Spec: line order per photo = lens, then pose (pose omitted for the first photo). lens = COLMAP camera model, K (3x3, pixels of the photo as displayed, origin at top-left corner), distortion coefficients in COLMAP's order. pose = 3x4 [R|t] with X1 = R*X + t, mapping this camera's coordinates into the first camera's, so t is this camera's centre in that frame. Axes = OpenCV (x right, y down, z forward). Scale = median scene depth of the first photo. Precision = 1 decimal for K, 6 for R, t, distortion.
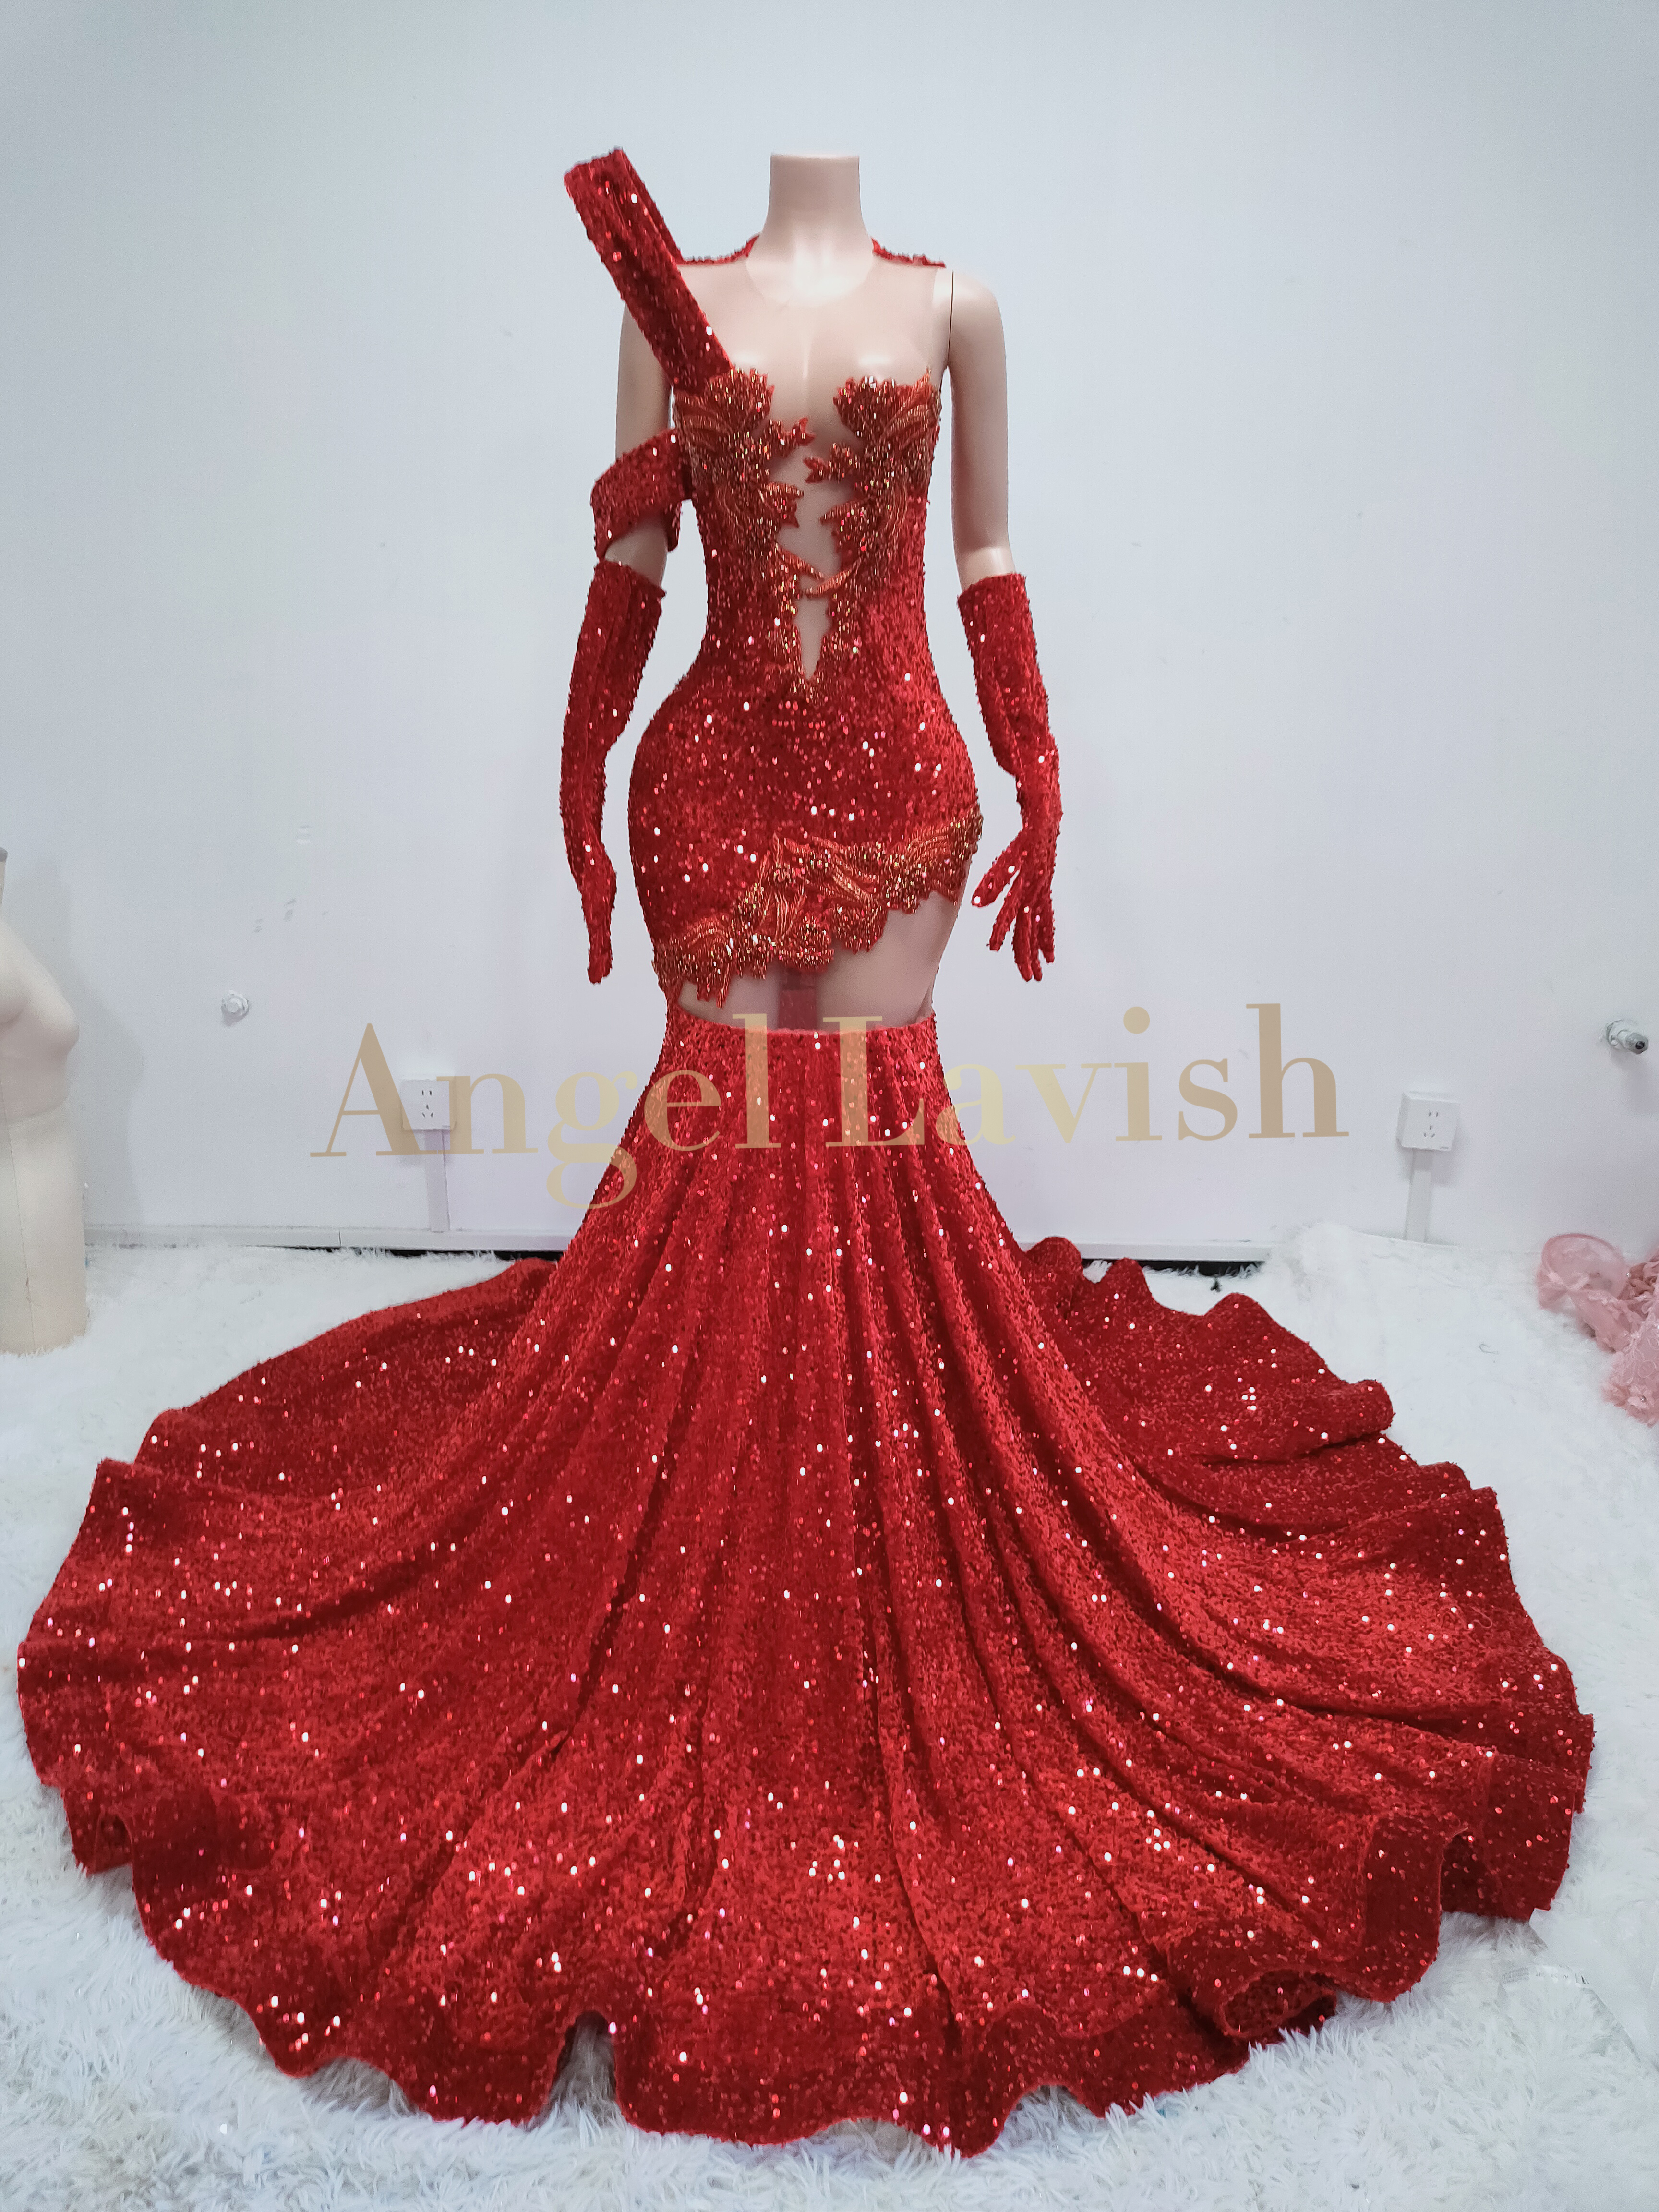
lens RADIAL K [[1917.9, 0, 807.5], [0, 1917.9, 1098.9], [0, 0, 1]] dist [0.039960, -0.027200]
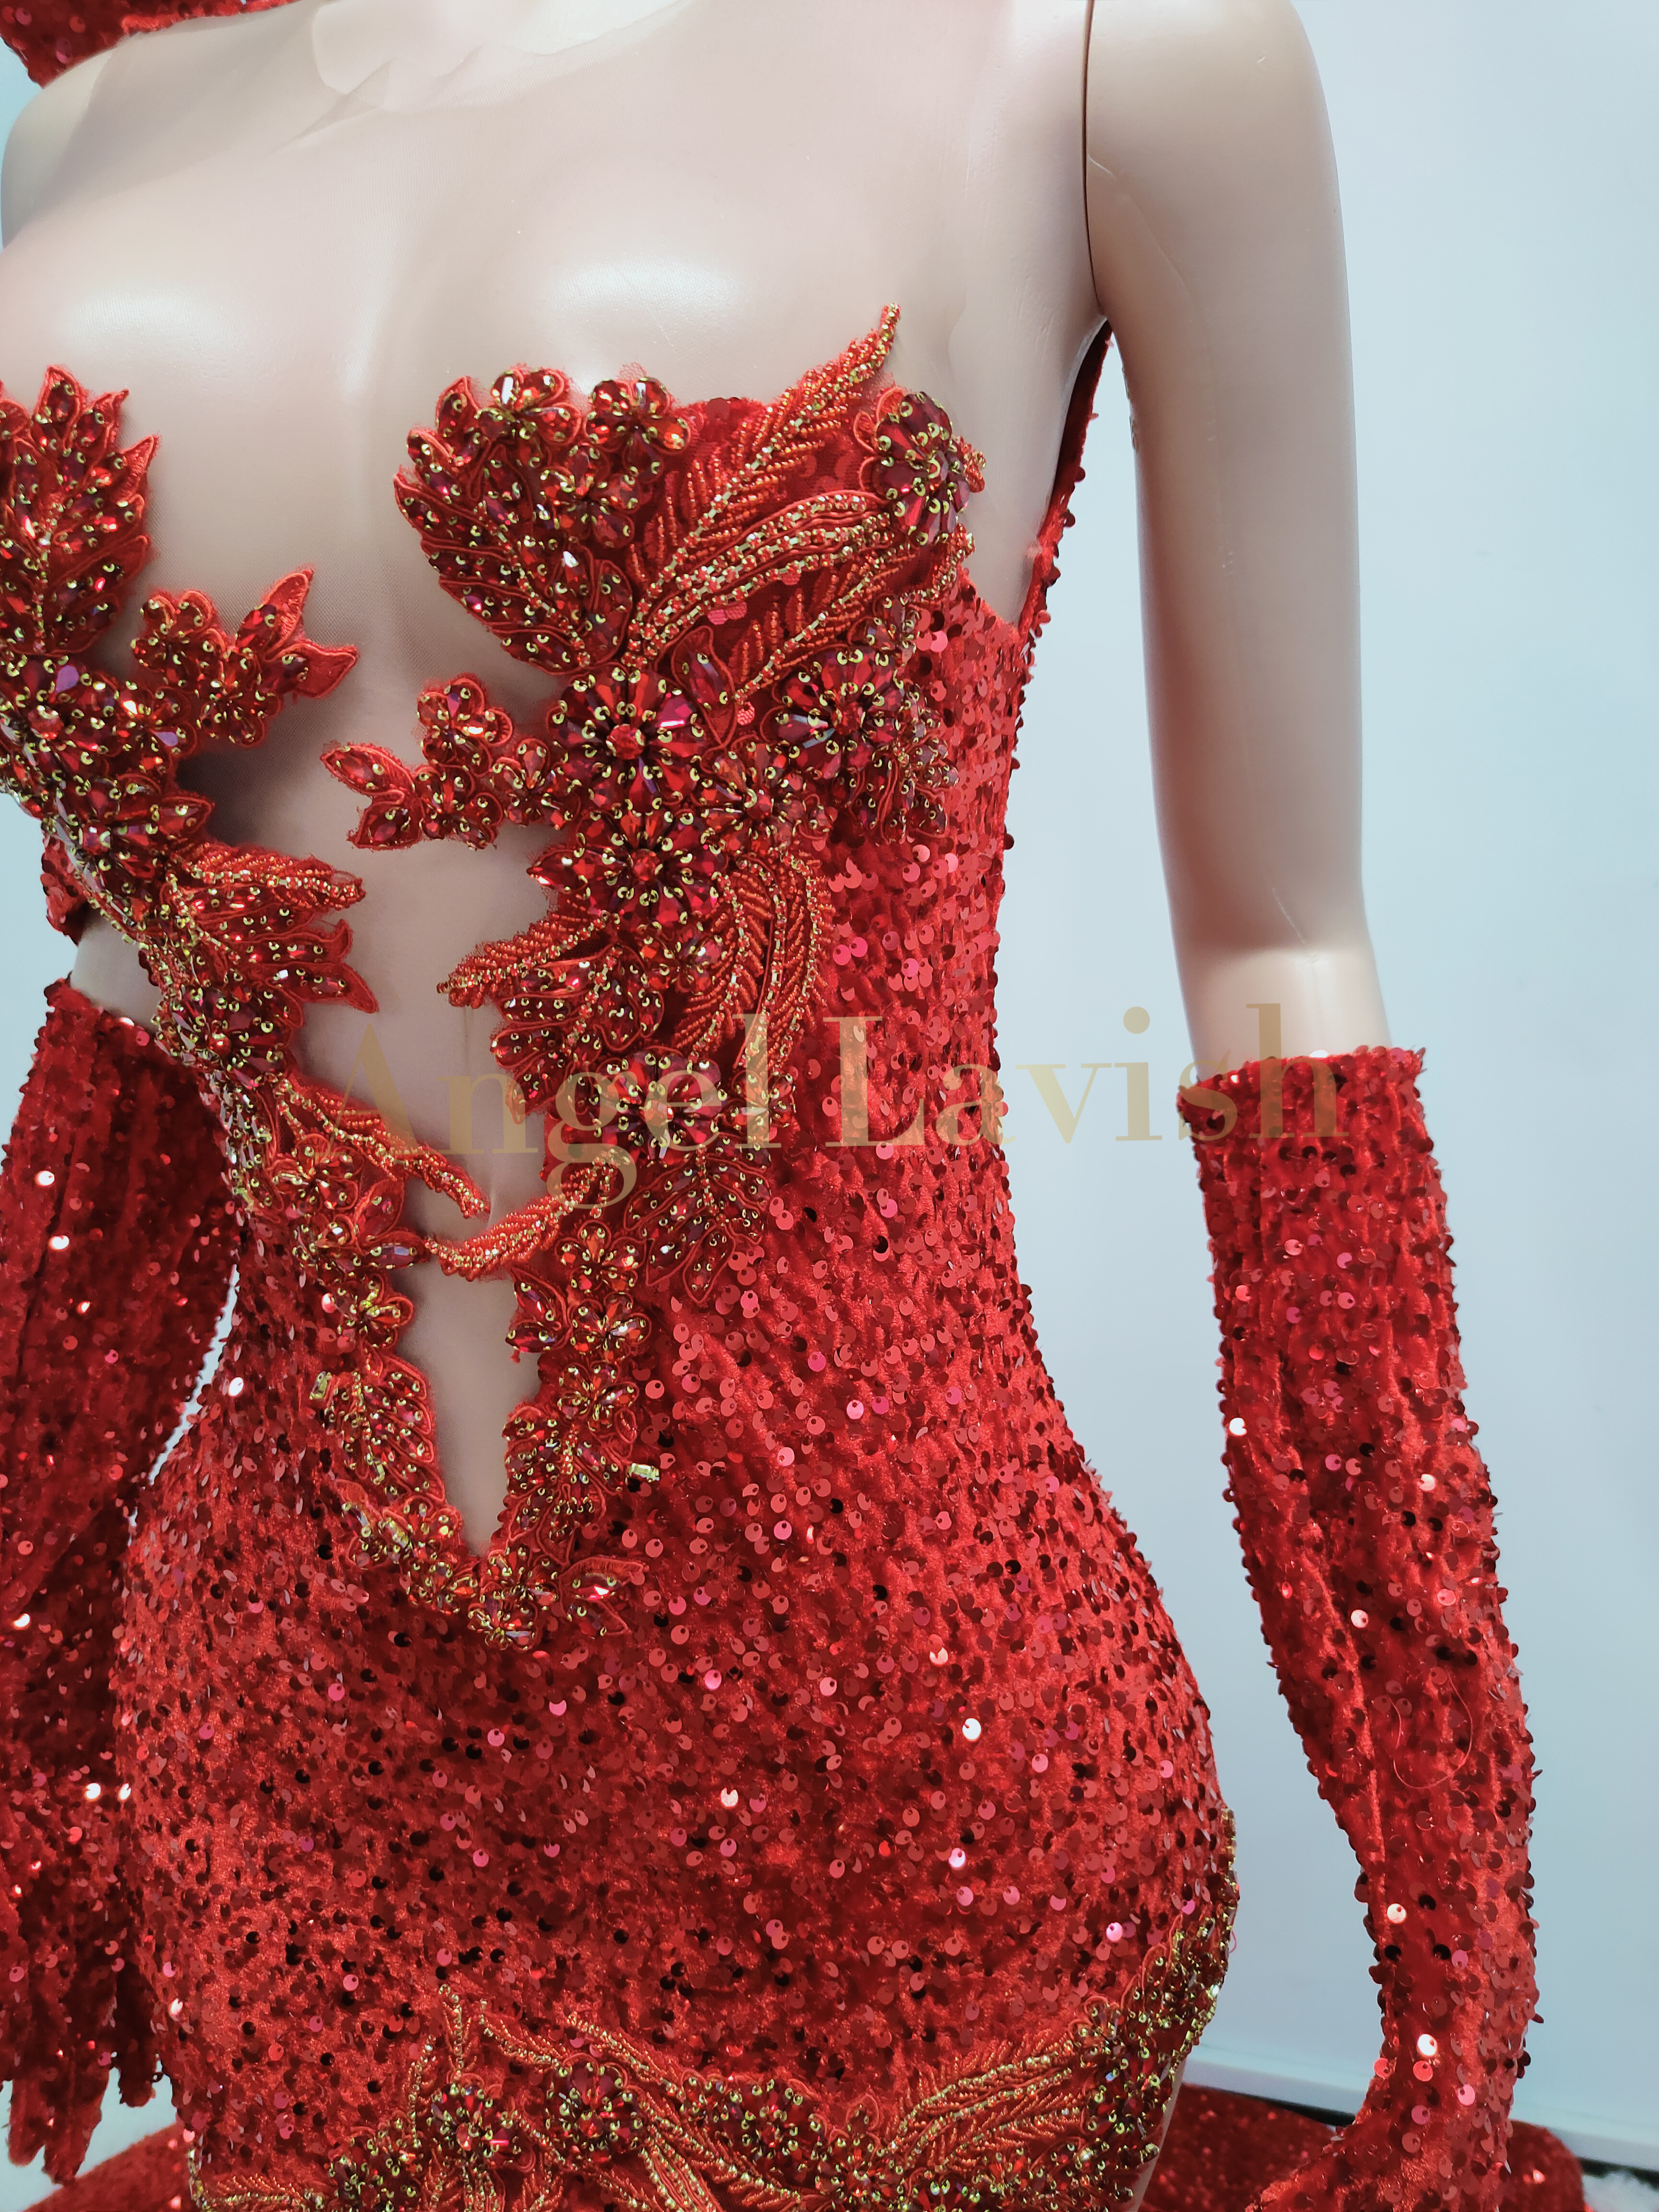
lens RADIAL K [[1917.9, 0, 731.3], [0, 1917.9, 1087.5], [0, 0, 1]] dist [0.039960, -0.027200]
pose [[0.960436, 0.034106, -0.276404, 0.094859], [-0.039178, 0.999150, -0.012848, -0.259277], [0.275731, 0.023169, 0.960956, 0.708675]]
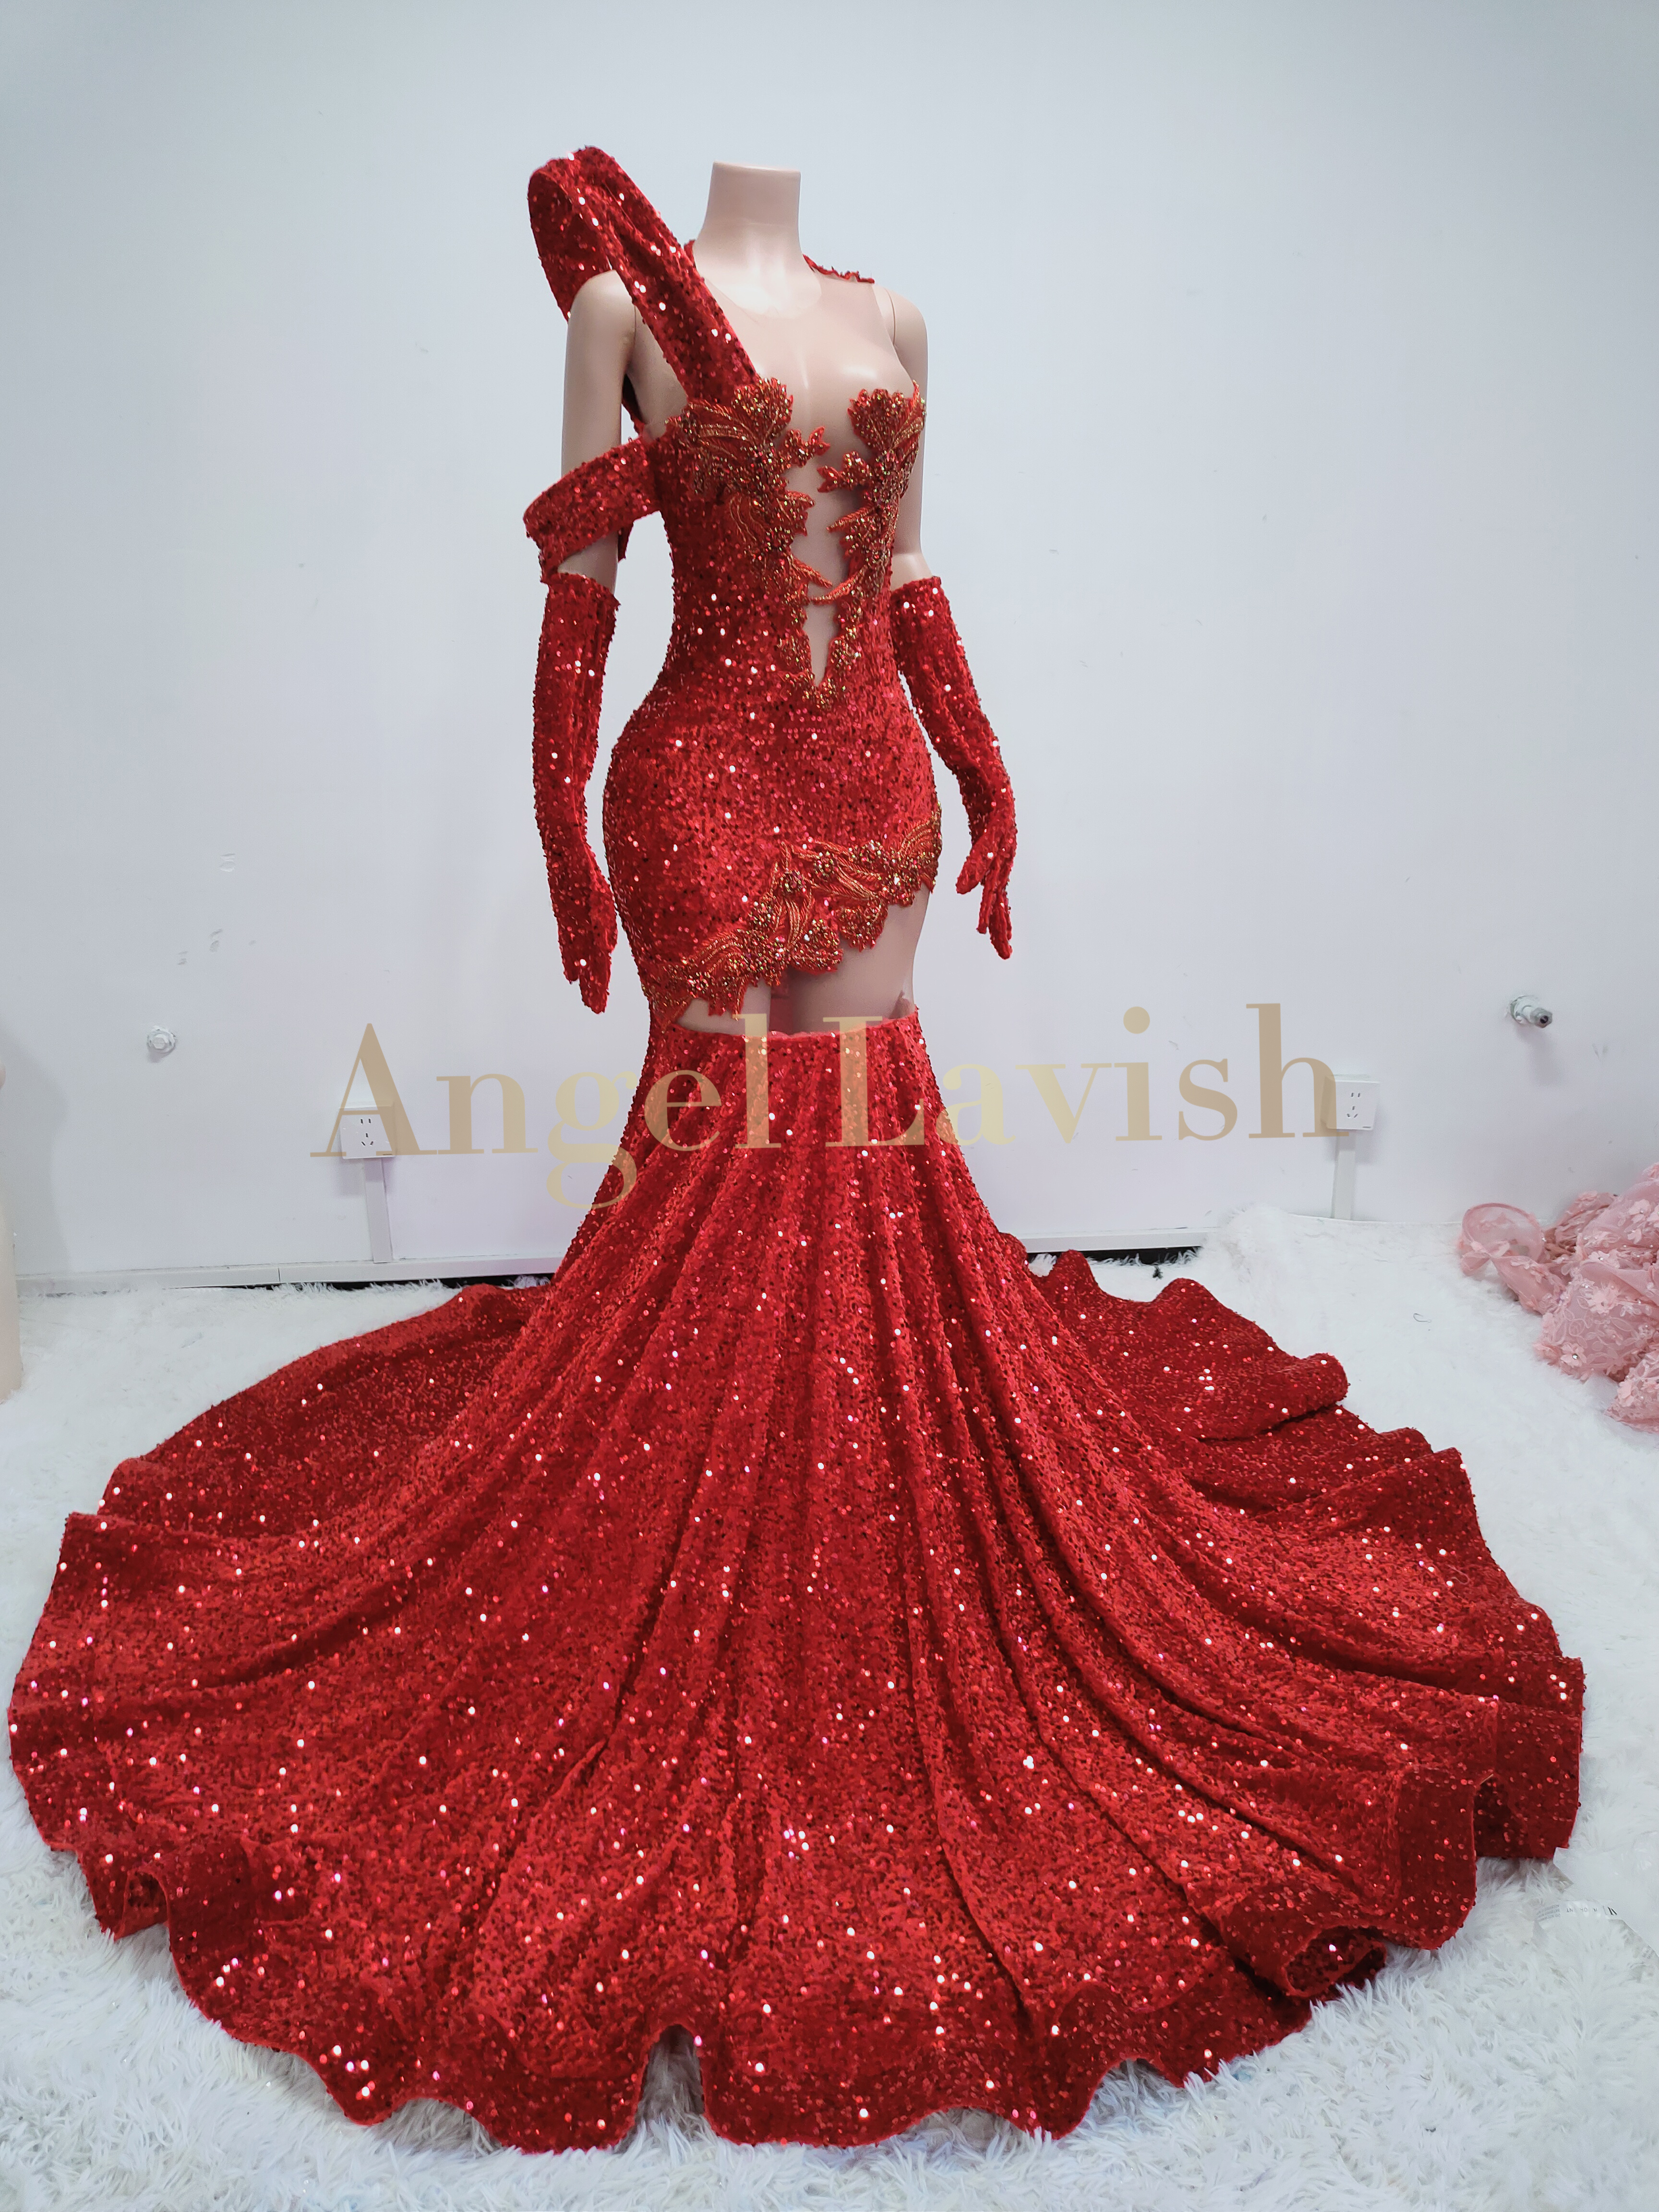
lens RADIAL K [[1917.9, 0, 791.5], [0, 1917.9, 1085.6], [0, 0, 1]] dist [0.039960, -0.027200]
pose [[0.994266, -0.046518, 0.096283, -0.111794], [0.048299, 0.998701, -0.016257, 0.007482], [-0.095402, 0.020814, 0.995221, -0.001857]]
